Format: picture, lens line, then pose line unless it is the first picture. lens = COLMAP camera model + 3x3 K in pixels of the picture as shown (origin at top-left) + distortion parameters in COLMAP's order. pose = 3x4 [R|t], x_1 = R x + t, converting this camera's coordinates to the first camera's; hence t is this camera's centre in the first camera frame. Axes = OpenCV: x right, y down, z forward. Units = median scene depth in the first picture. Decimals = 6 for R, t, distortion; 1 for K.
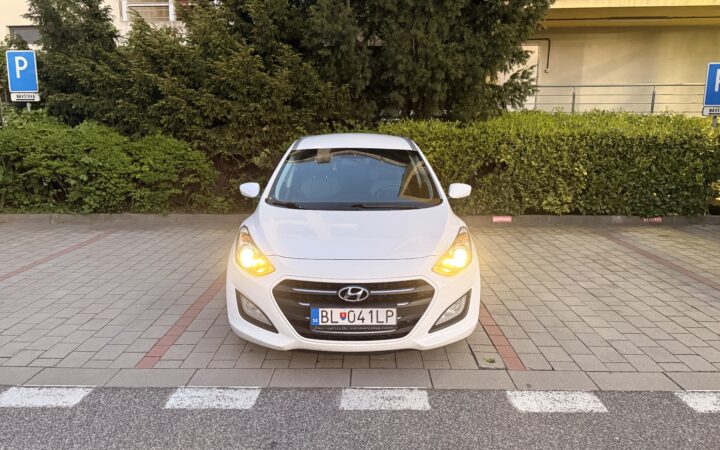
lens RADIAL K [[519.5, 0, 360.6], [0, 519.5, 227.6], [0, 0, 1]] dist [0.028082, -0.042168]
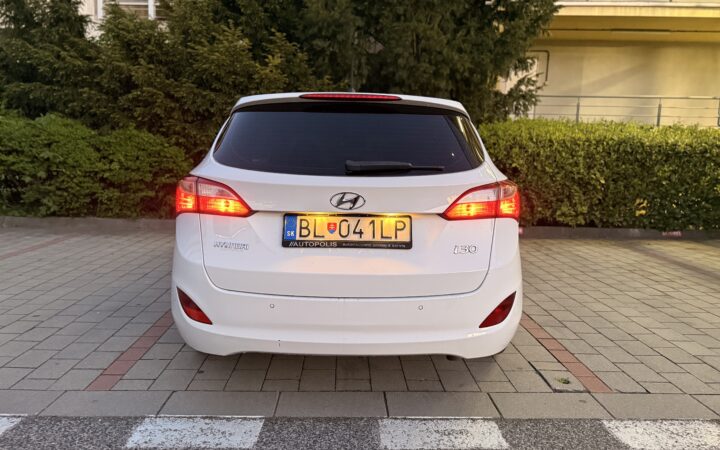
lens RADIAL K [[523.0, 0, 361.6], [0, 523.0, 227.0], [0, 0, 1]] dist [0.004636, -0.011408]
pose [[0.998681, 0.015774, 0.048858, -0.037993], [-0.013030, 0.998346, -0.055987, 0.033523], [-0.049660, 0.055277, 0.997235, 0.103904]]
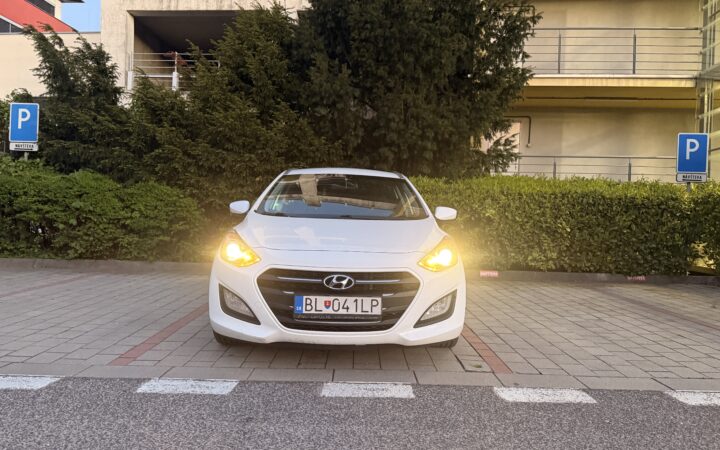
lens RADIAL K [[519.2, 0, 364.8], [0, 519.2, 224.5], [0, 0, 1]] dist [0.025886, -0.037803]
pose [[0.999339, 0.025269, 0.026145, 0.002931], [-0.020301, 0.984293, -0.175370, 0.073648], [-0.030165, 0.174723, 0.984155, 0.000174]]
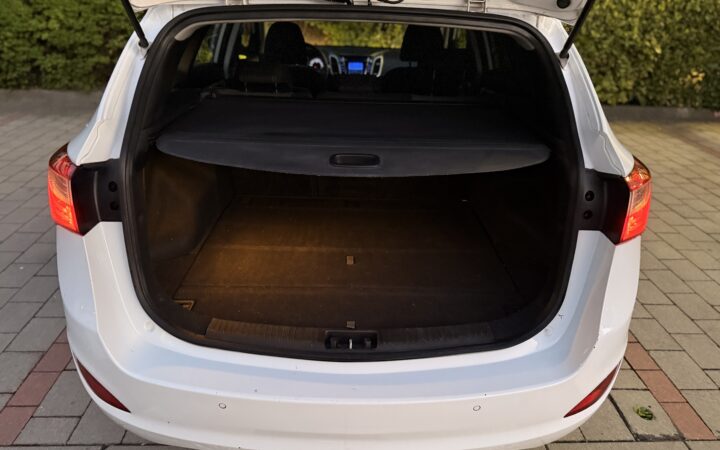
lens RADIAL K [[524.8, 0, 361.3], [0, 524.8, 231.1], [0, 0, 1]] dist [0.002466, -0.007287]
pose [[0.998211, 0.008123, 0.059243, -0.038660], [-0.022543, 0.968754, 0.246996, -0.028635], [-0.055386, -0.247890, 0.967204, 0.227701]]
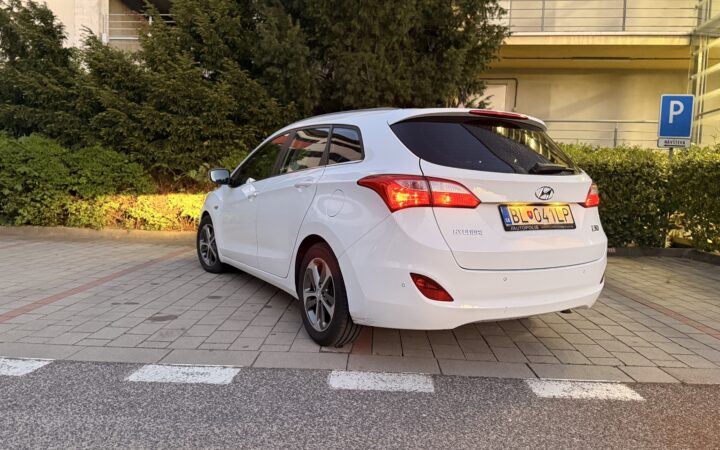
lens RADIAL K [[519.2, 0, 364.8], [0, 519.2, 224.5], [0, 0, 1]] dist [0.025886, -0.037803]
pose [[0.999496, 0.030177, -0.009836, 0.129593], [-0.031105, 0.992932, -0.114532, 0.064847], [0.006310, 0.114780, 0.993371, 0.042293]]
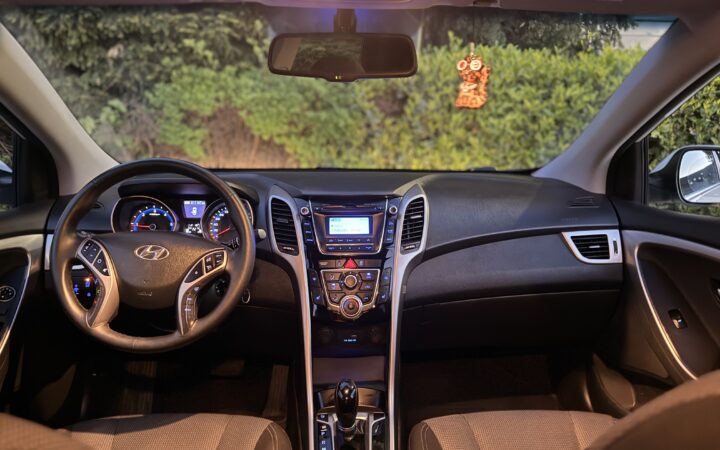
lens RADIAL K [[500.4, 0, 360.0], [0, 500.4, 225.0], [0, 0, 1]] dist [-0.003323, -0.038801]
pose [[0.995531, -0.008047, 0.094097, -0.026896], [0.006381, 0.999818, 0.017991, -0.058914], [-0.094224, -0.017310, 0.995400, 0.582893]]
